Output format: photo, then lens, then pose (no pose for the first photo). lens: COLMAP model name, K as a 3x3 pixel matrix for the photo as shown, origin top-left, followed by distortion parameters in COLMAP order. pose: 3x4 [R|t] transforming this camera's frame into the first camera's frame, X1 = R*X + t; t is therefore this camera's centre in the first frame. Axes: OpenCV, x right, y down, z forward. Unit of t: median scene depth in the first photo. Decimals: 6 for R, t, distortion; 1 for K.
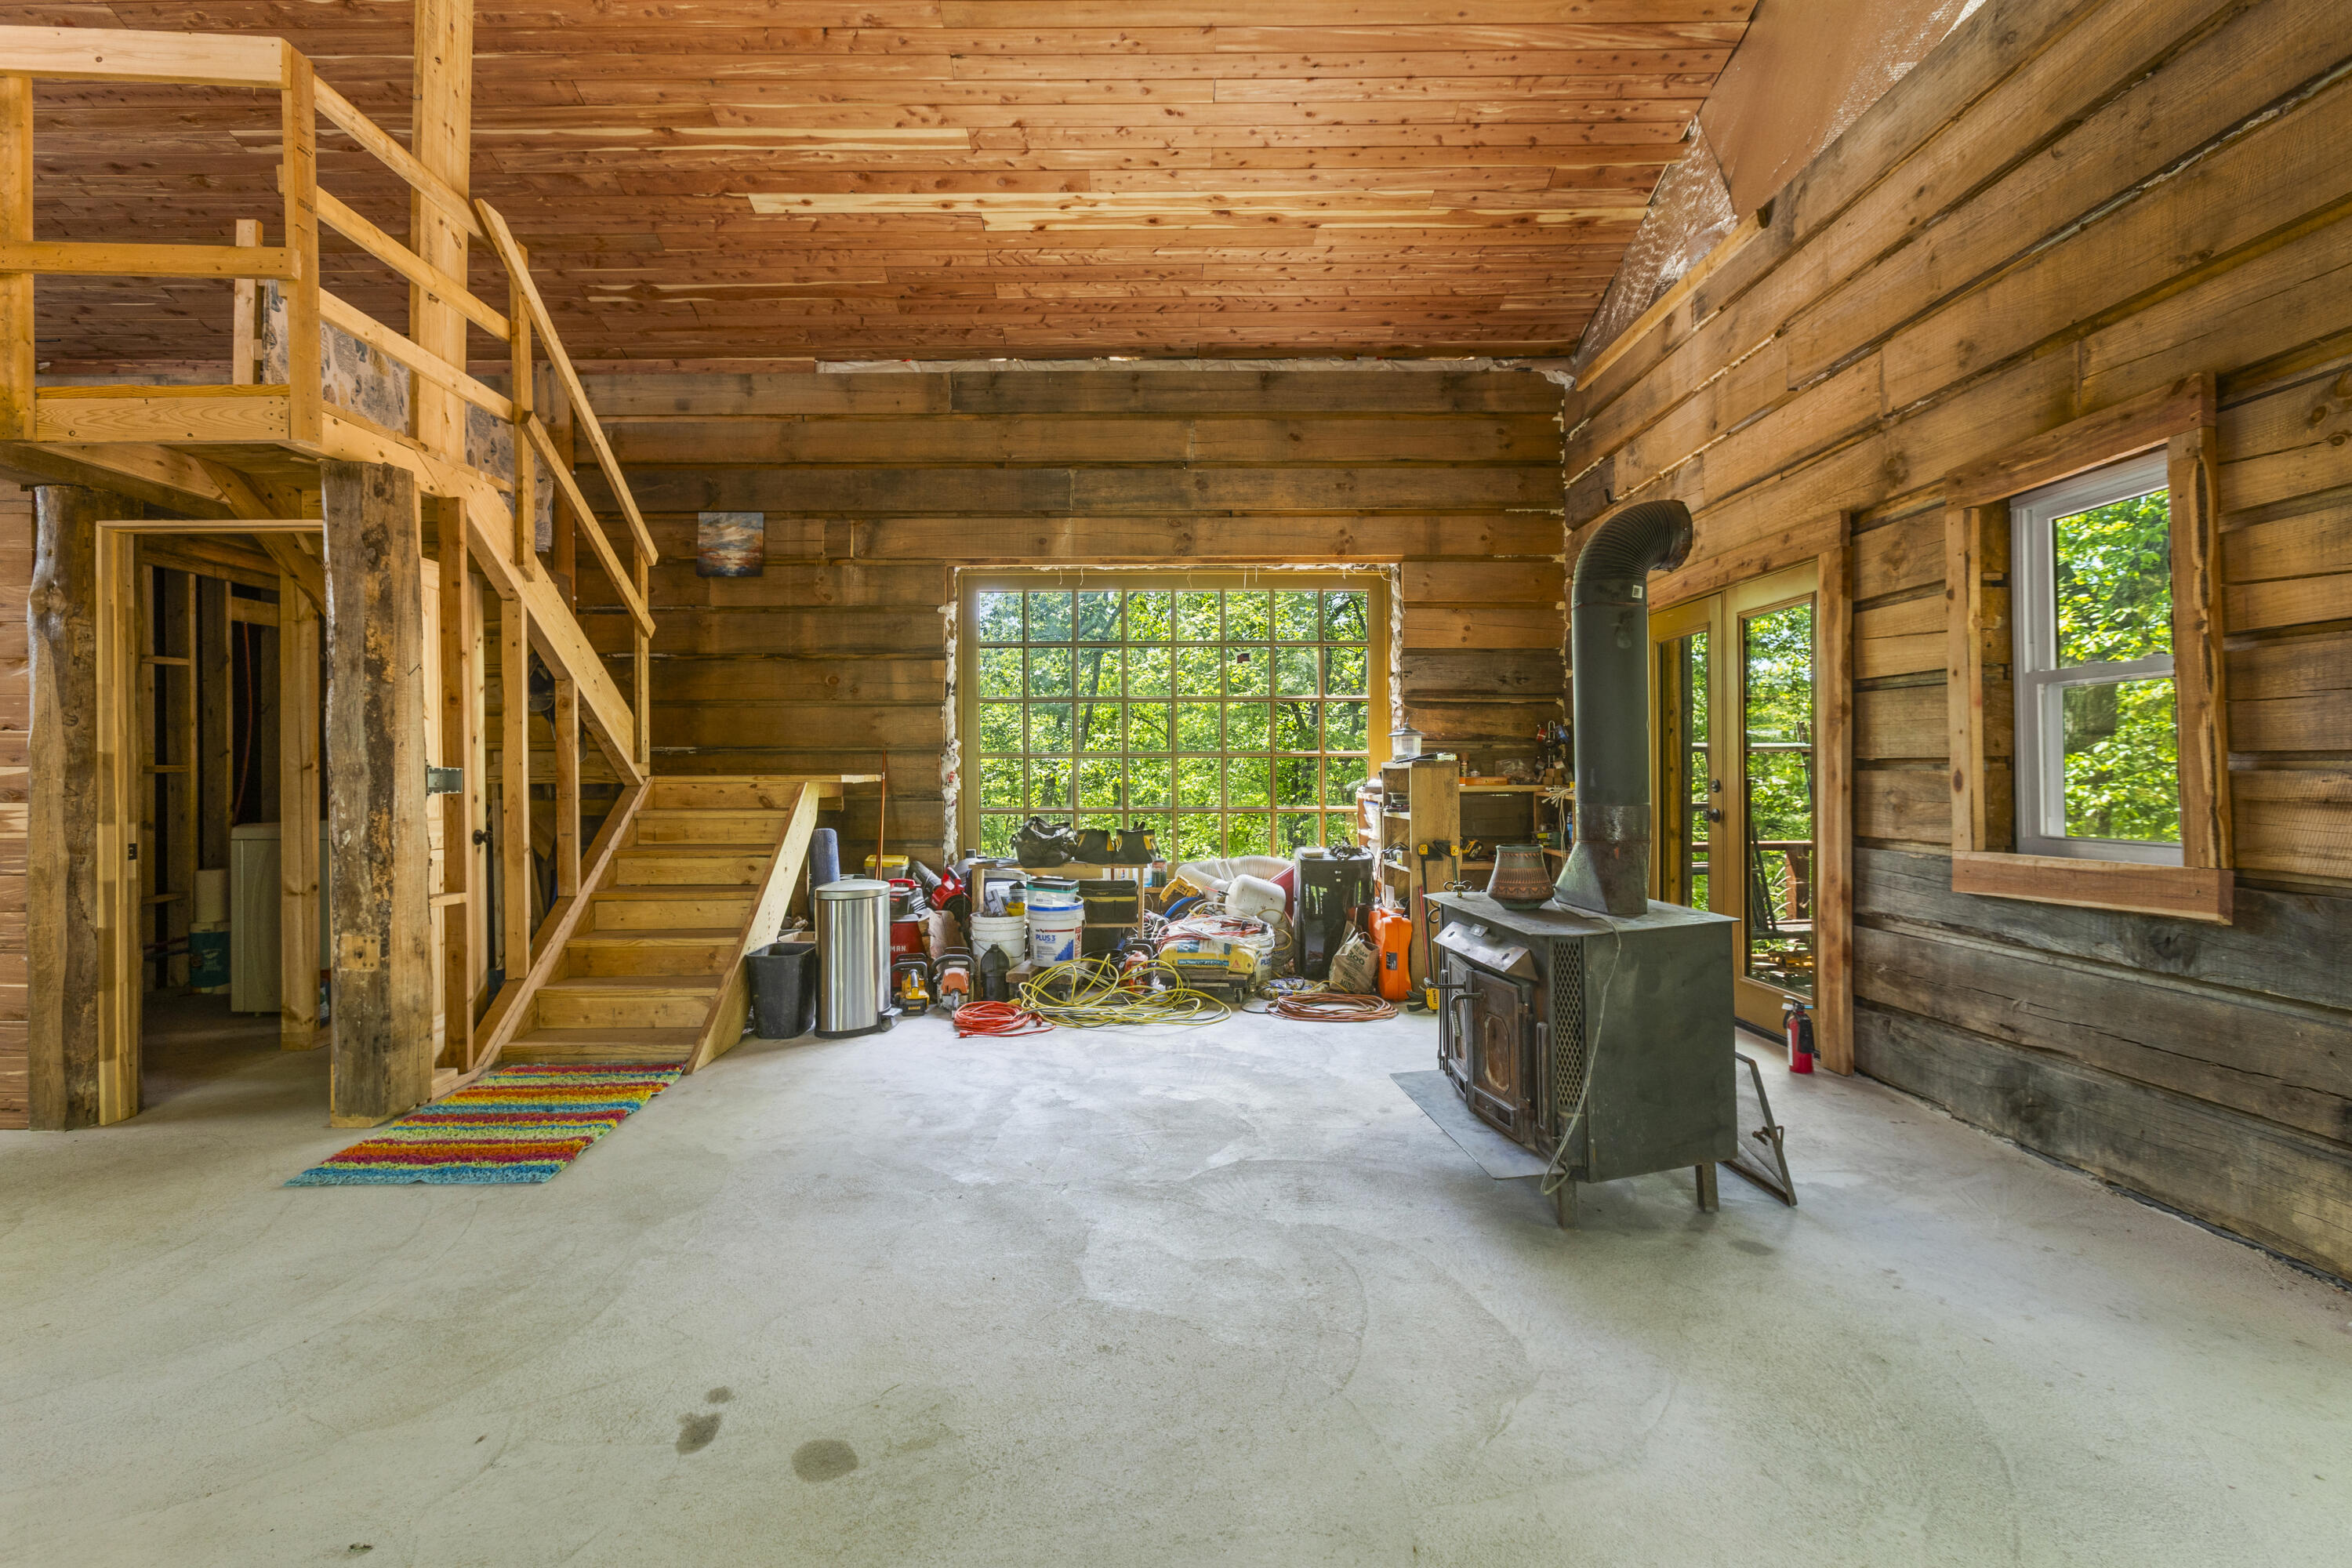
lens RADIAL K [[1055.1, 0, 1150.2], [0, 1055.1, 779.9], [0, 0, 1]] dist [-0.016004, 0.010749]
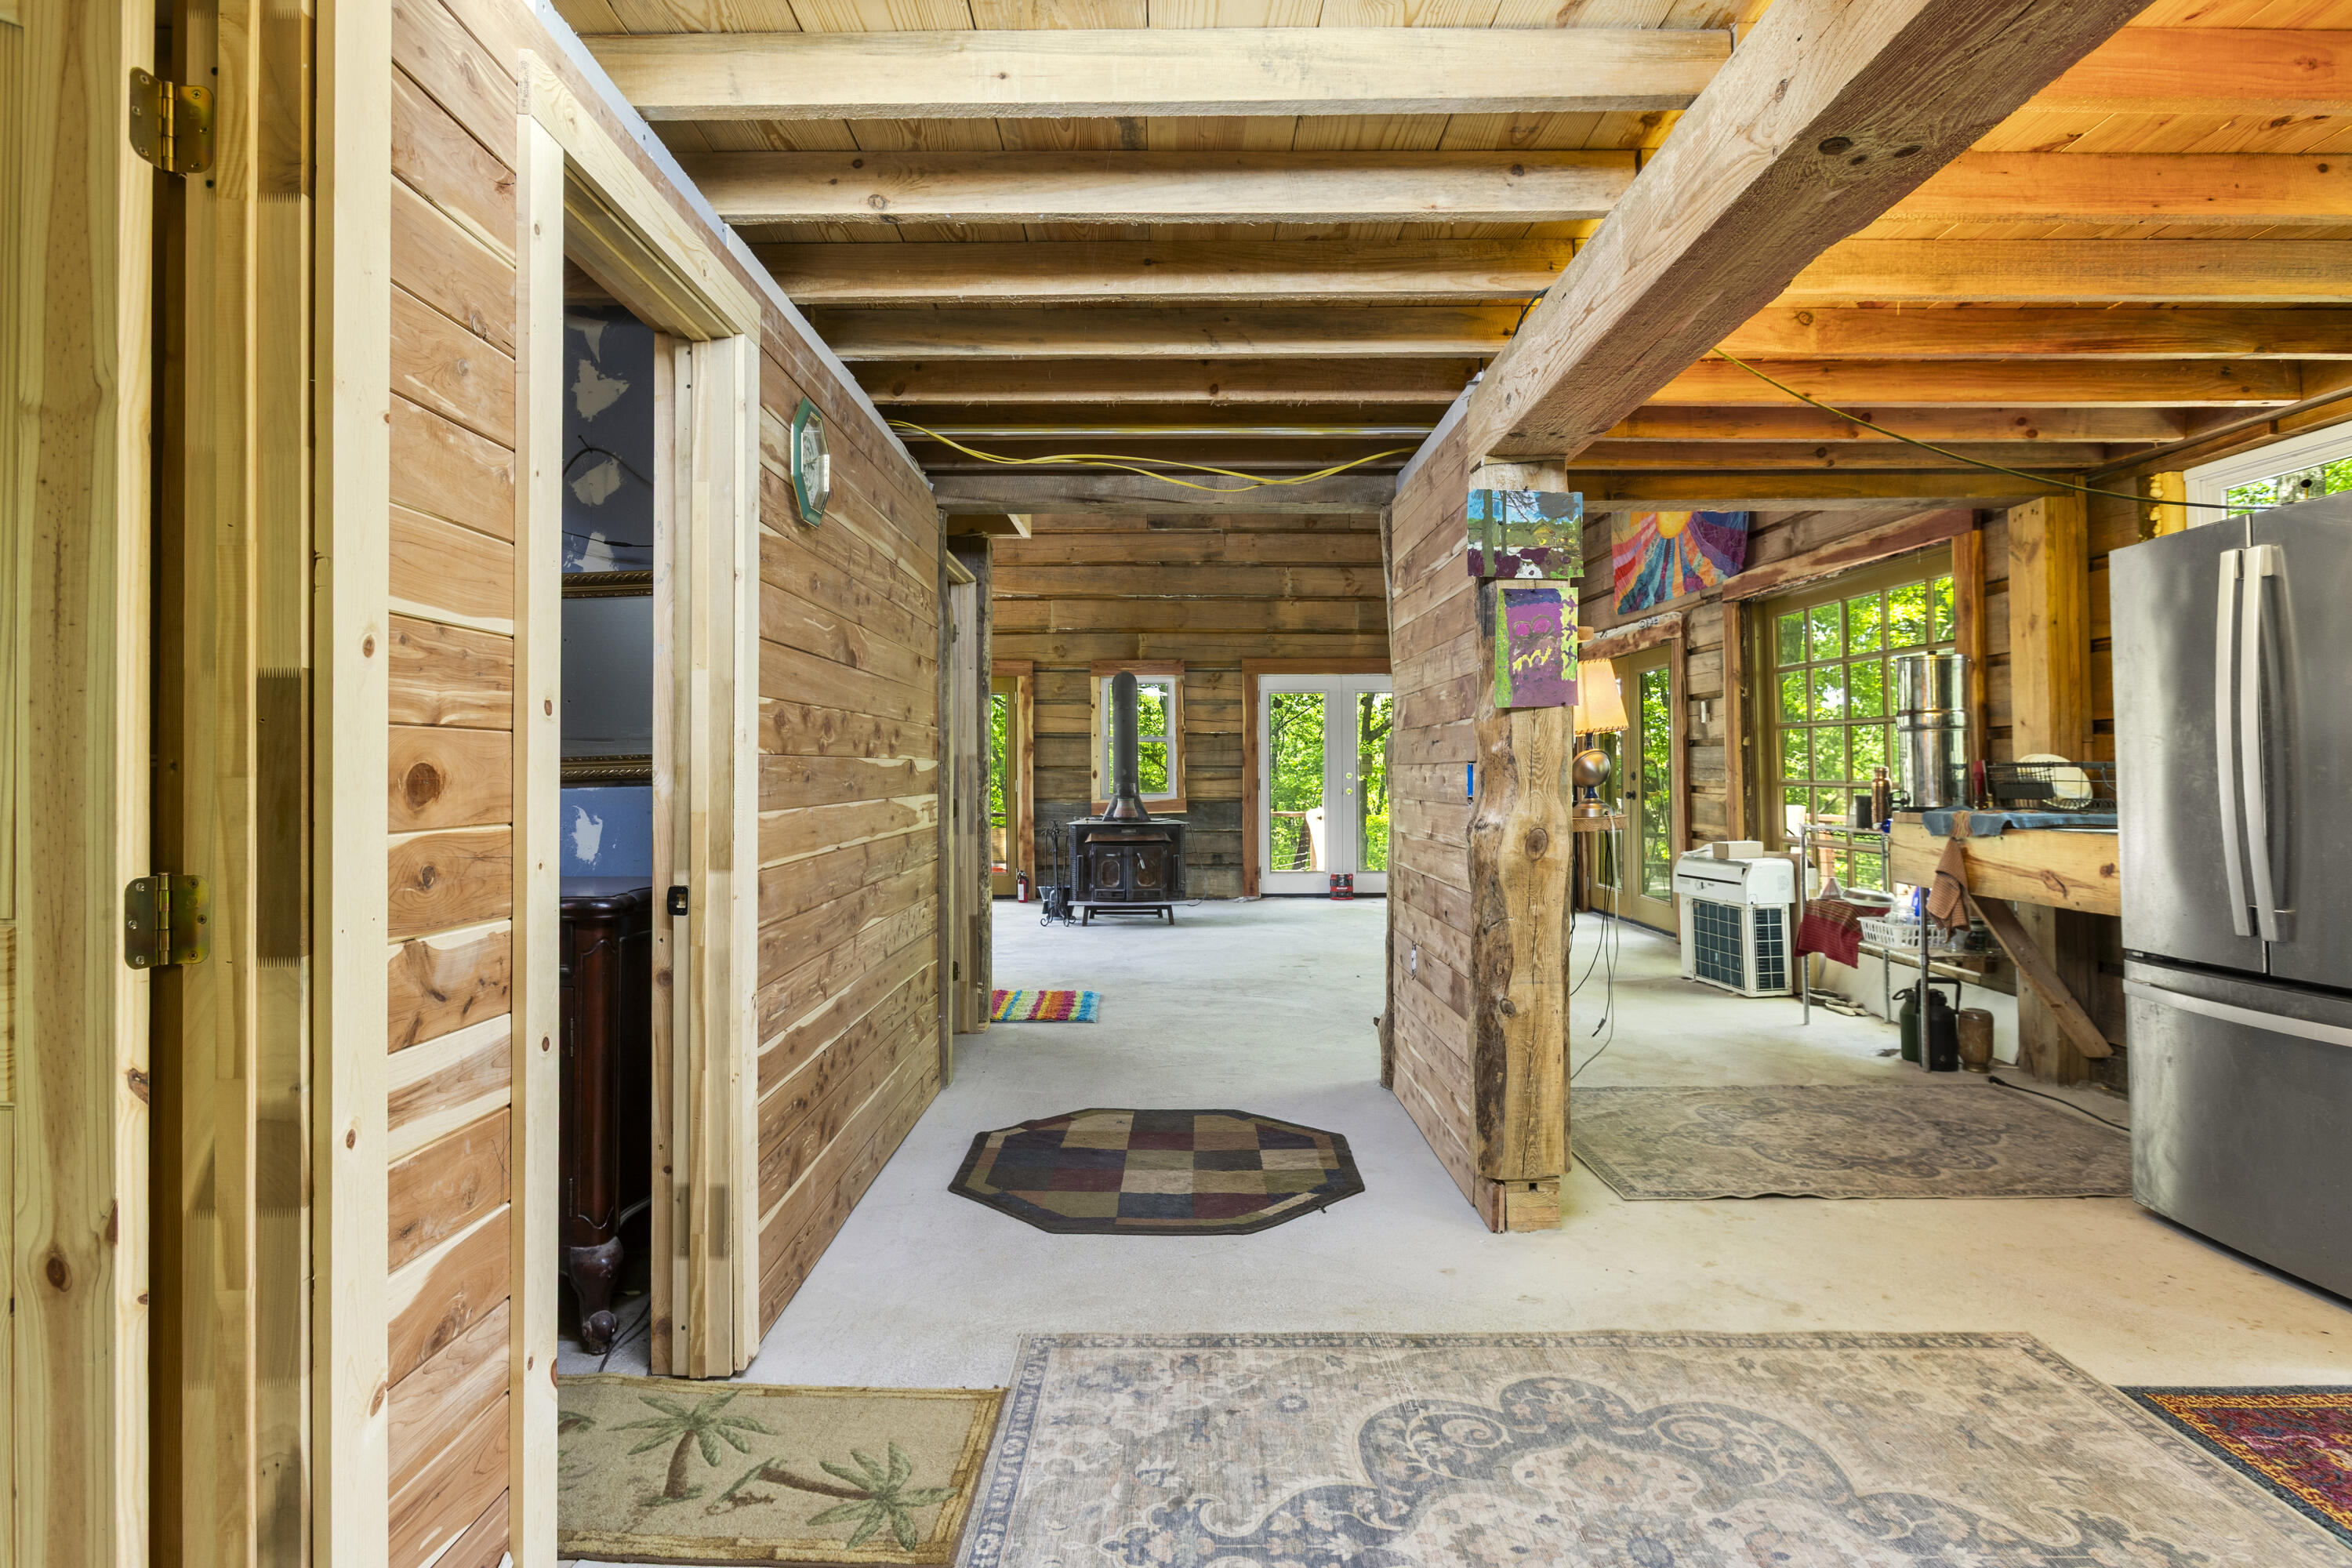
lens RADIAL K [[1287.8, 0, 1166.6], [0, 1287.8, 769.0], [0, 0, 1]] dist [0.002115, -0.000197]
pose [[0.002992, 0.005810, 0.999979, -2.316210], [0.008234, 0.999949, -0.005834, 0.006659], [-0.999962, 0.008251, 0.002944, 0.712919]]
